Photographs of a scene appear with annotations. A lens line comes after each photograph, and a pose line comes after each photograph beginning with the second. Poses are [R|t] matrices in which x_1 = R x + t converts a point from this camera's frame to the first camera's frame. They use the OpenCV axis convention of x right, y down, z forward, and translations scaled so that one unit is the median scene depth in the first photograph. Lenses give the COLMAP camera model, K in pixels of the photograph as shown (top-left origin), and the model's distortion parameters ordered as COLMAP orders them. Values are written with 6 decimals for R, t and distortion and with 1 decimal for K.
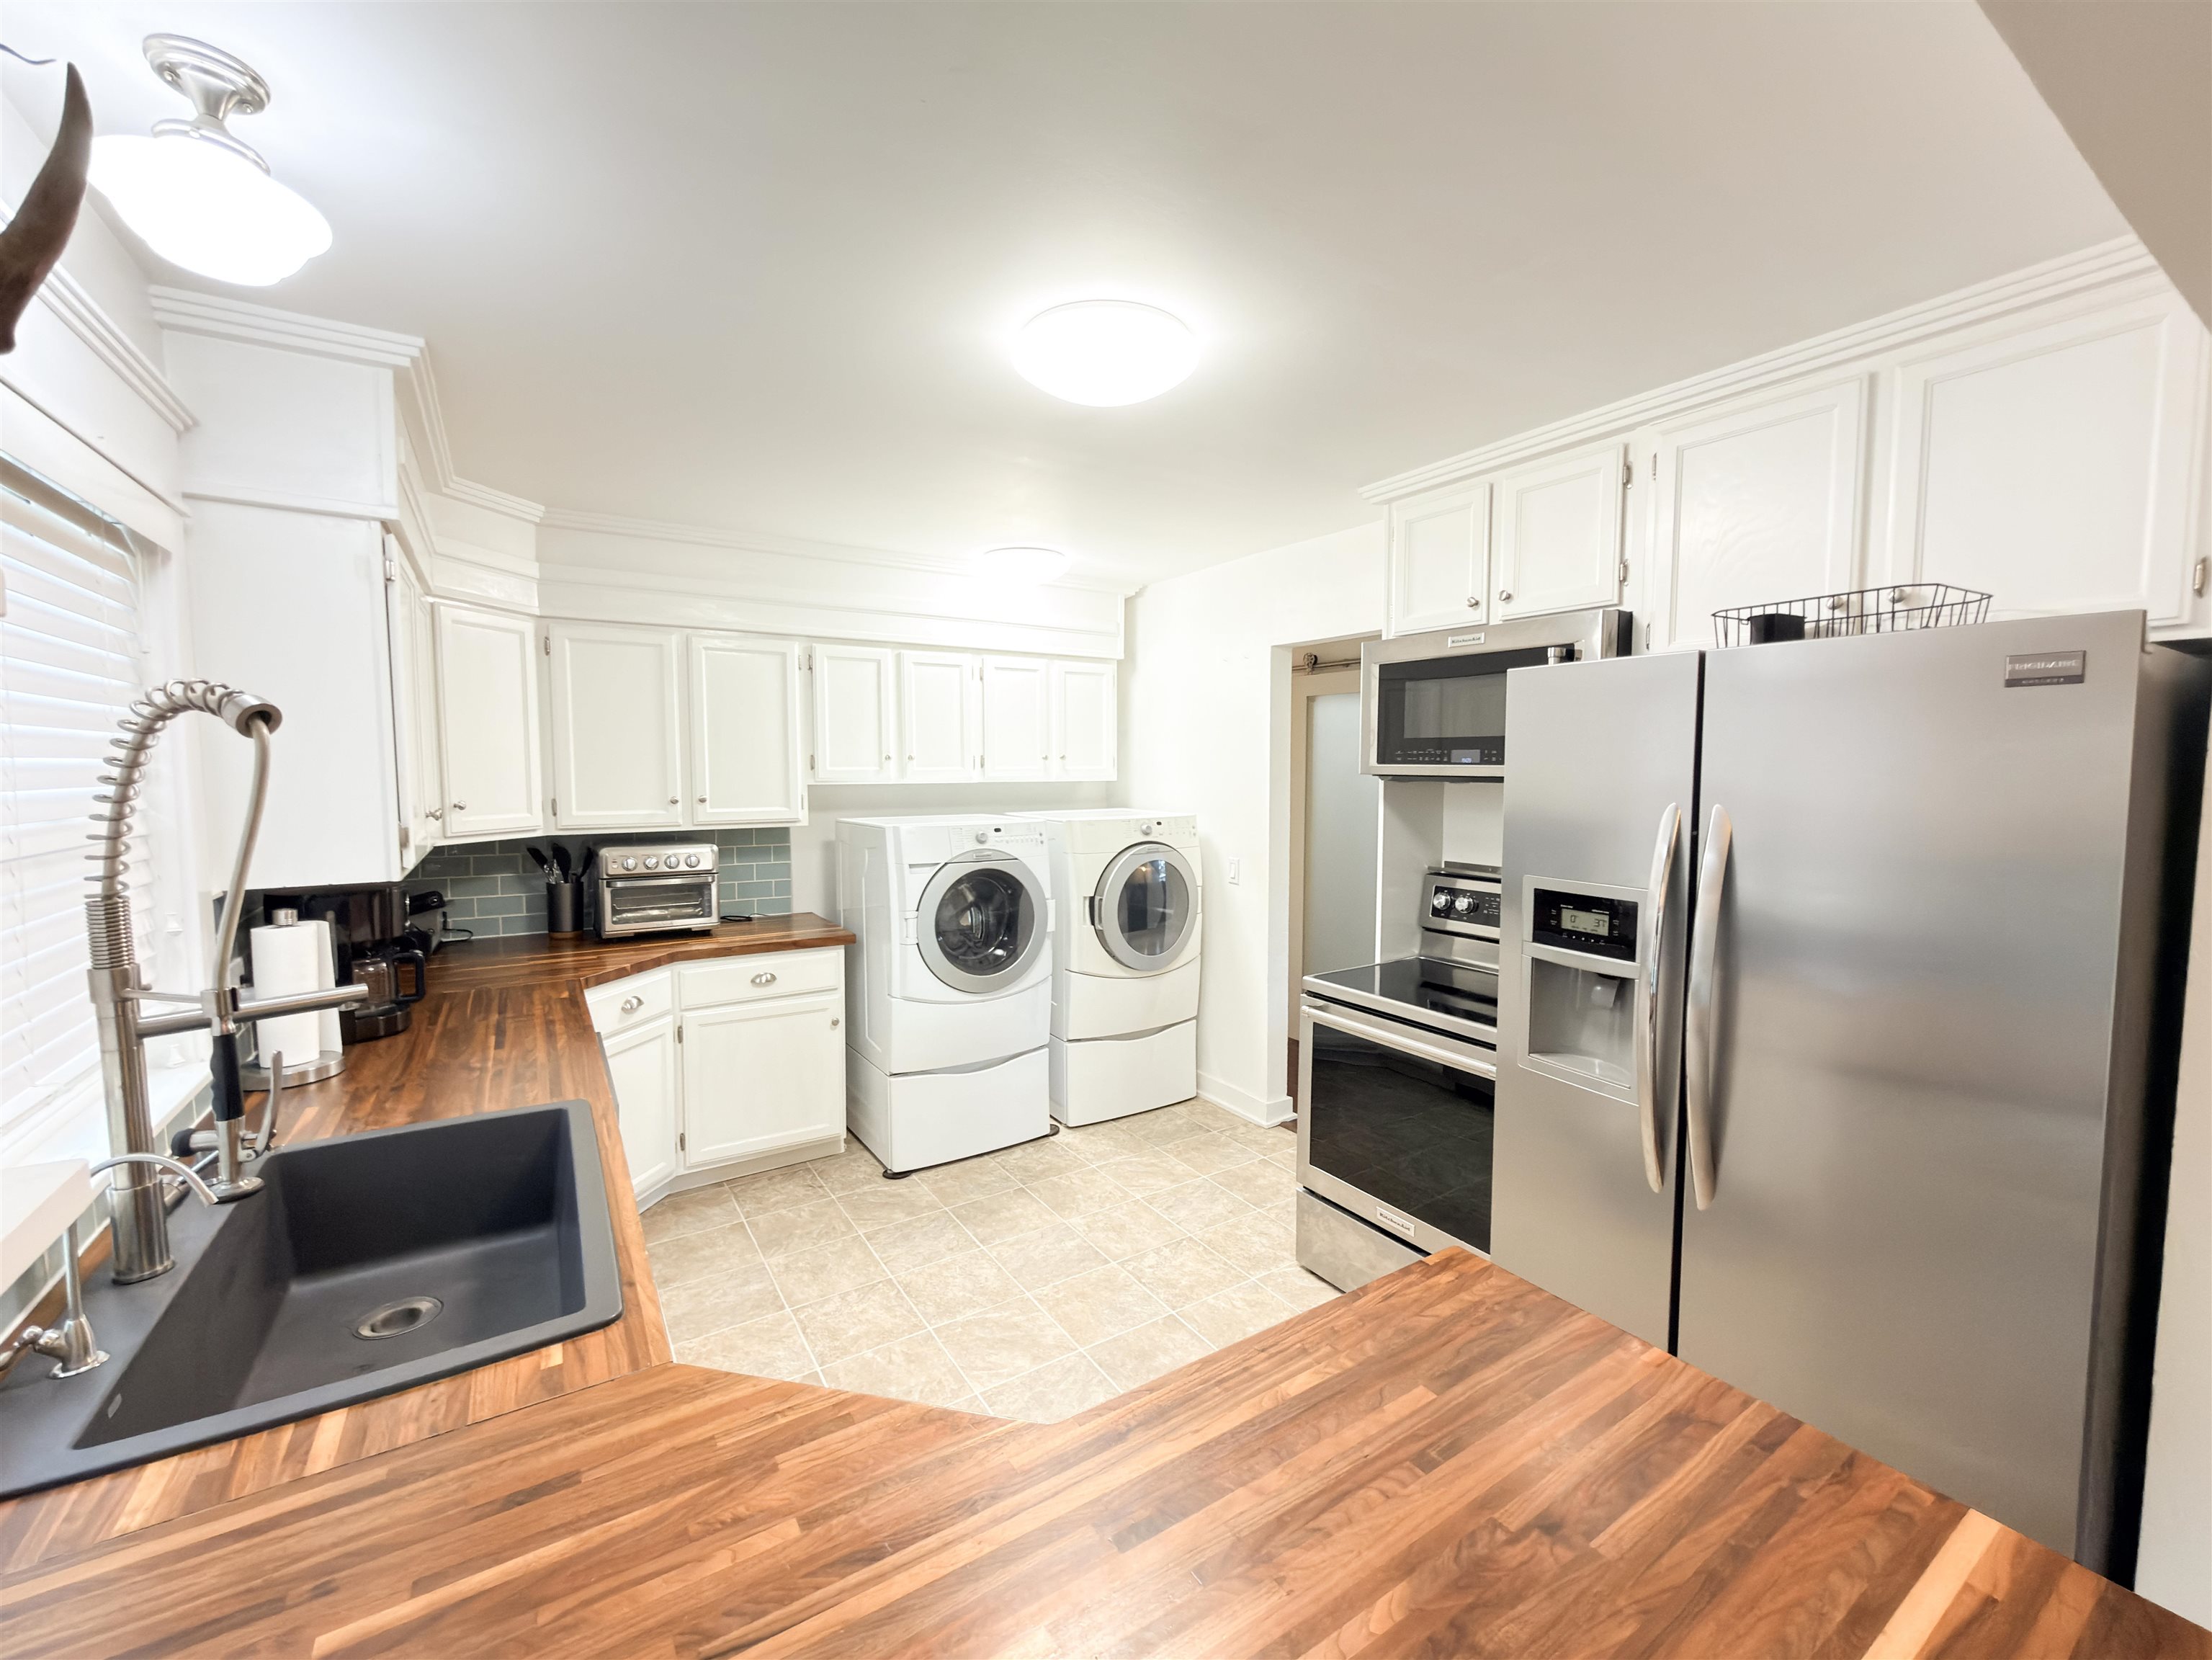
lens RADIAL K [[887.7, 0, 1106.0], [0, 887.7, 830.0], [0, 0, 1]] dist [0.001007, -0.000190]
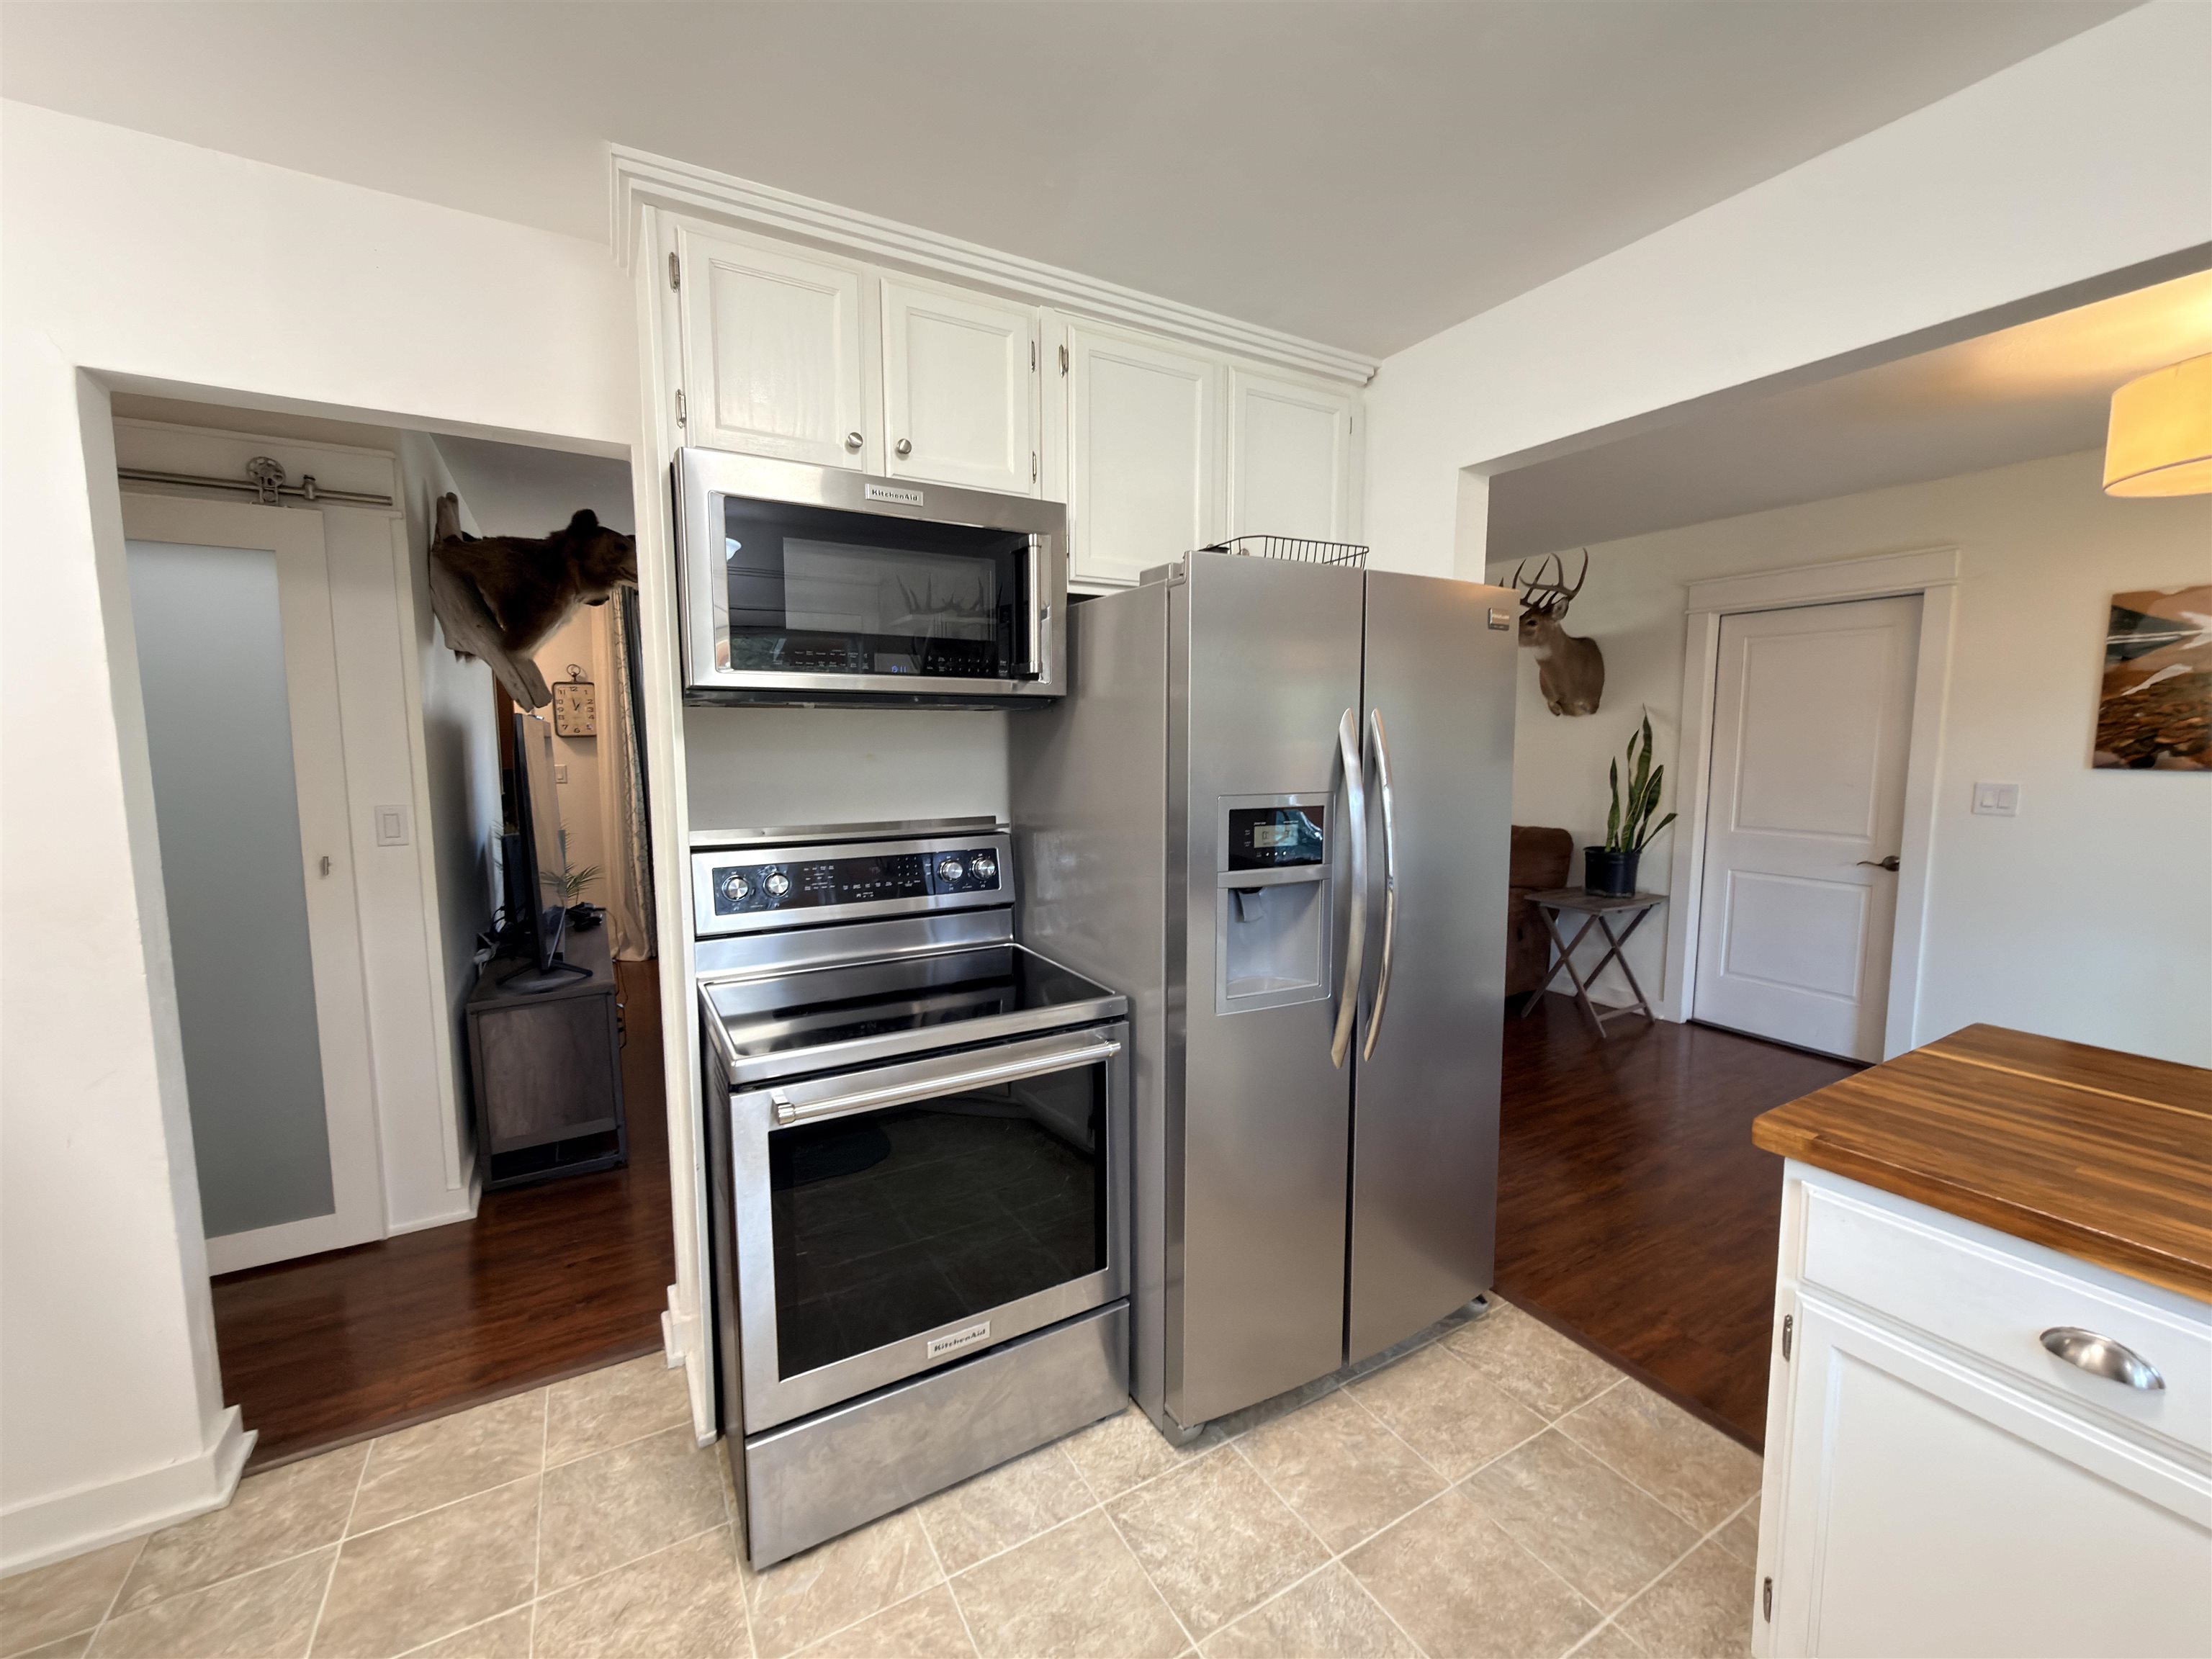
lens RADIAL K [[887.6, 0, 1106.0], [0, 887.6, 829.5], [0, 0, 1]] dist [0.001007, -0.000190]
pose [[0.058680, -0.100750, 0.993180, -0.315369], [0.074672, 0.992550, 0.096274, -0.007133], [-0.995480, 0.068514, 0.065766, 0.832771]]
